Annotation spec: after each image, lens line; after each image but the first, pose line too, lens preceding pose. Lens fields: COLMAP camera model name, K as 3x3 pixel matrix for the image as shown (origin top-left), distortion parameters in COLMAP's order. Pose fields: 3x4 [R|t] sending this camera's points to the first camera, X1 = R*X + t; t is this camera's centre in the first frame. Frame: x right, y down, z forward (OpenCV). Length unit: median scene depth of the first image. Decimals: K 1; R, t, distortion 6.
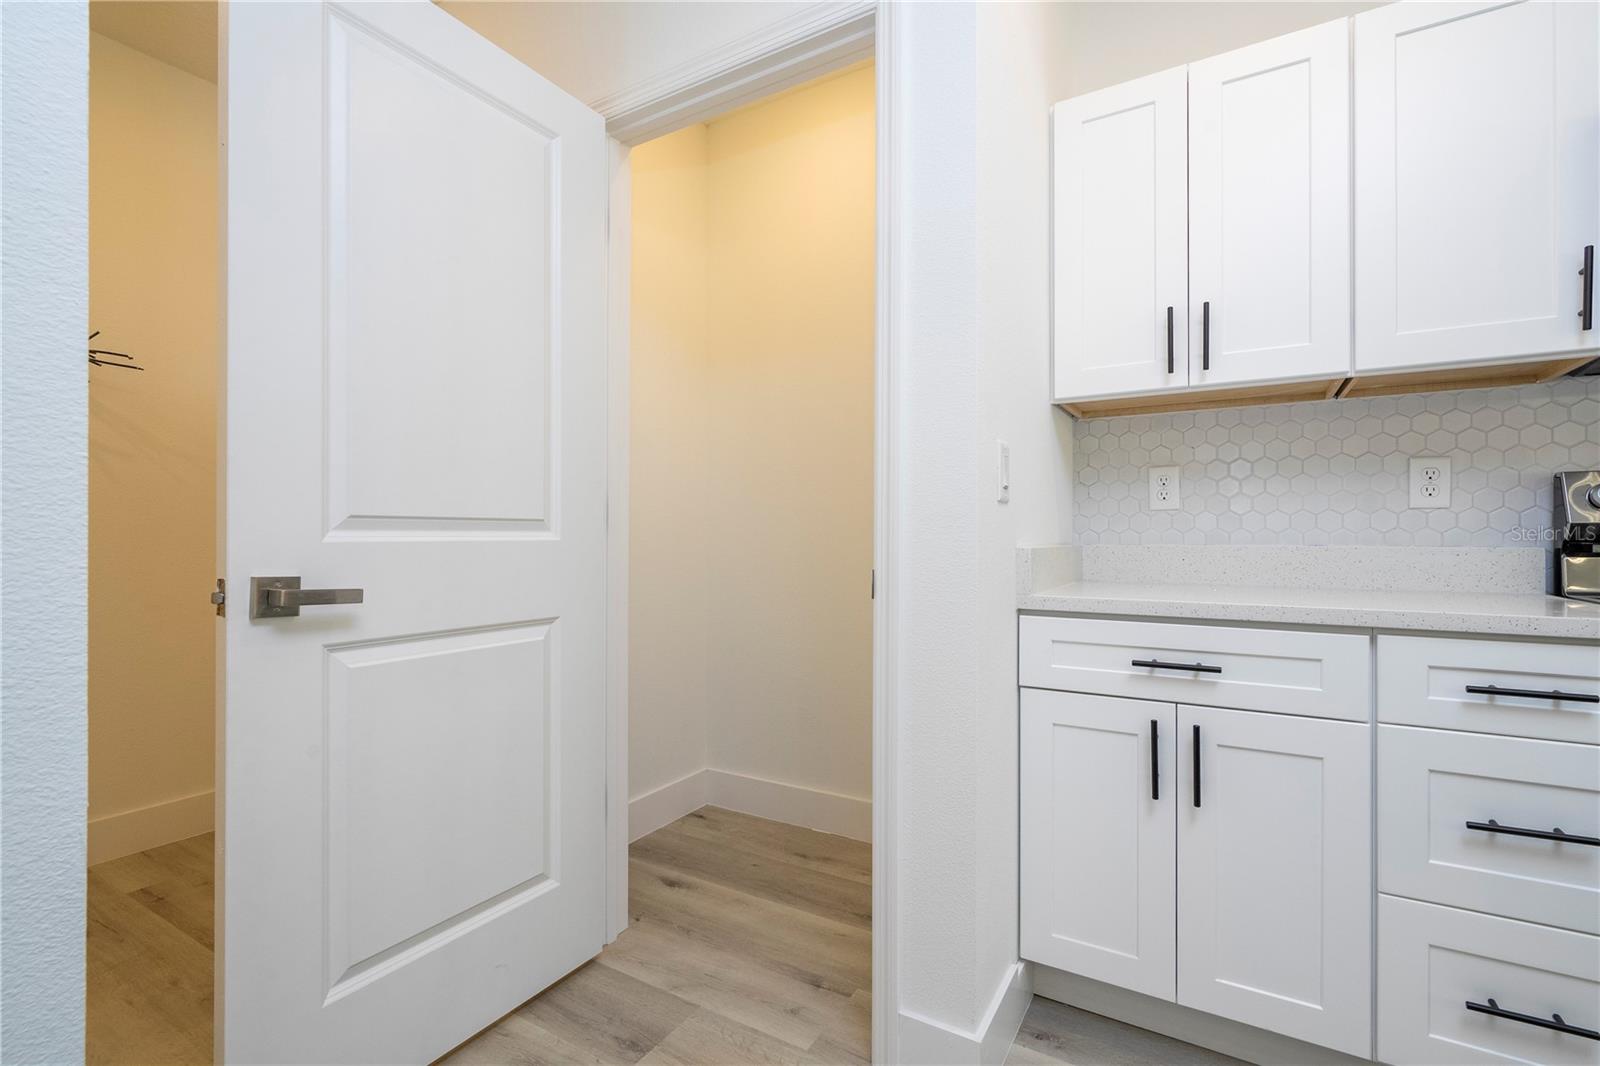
lens RADIAL K [[719.2, 0, 798.3], [0, 719.2, 534.0], [0, 0, 1]] dist [-0.000558, 0.001410]
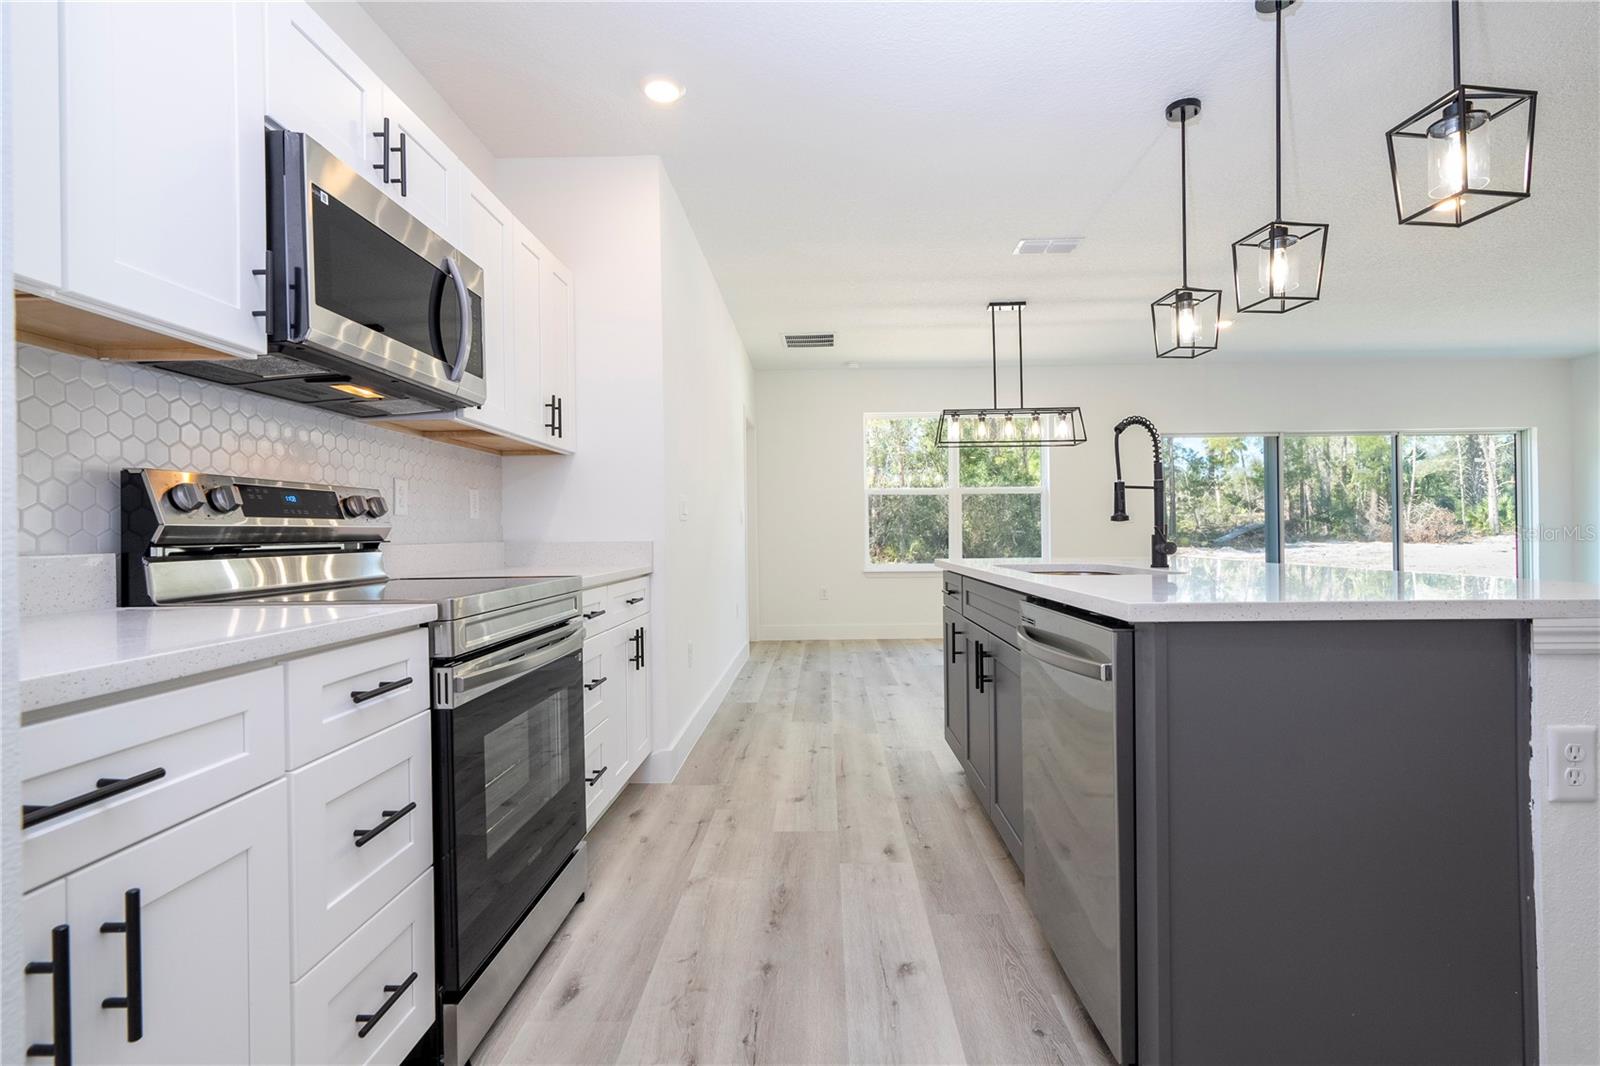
lens RADIAL K [[744.8, 0, 812.3], [0, 744.8, 532.4], [0, 0, 1]] dist [-0.019861, -0.000547]
pose [[-0.483650, 0.001094, 0.875261, -0.170770], [0.005741, 0.999982, 0.001923, -0.003392], [-0.875243, 0.005955, -0.483647, 0.715205]]
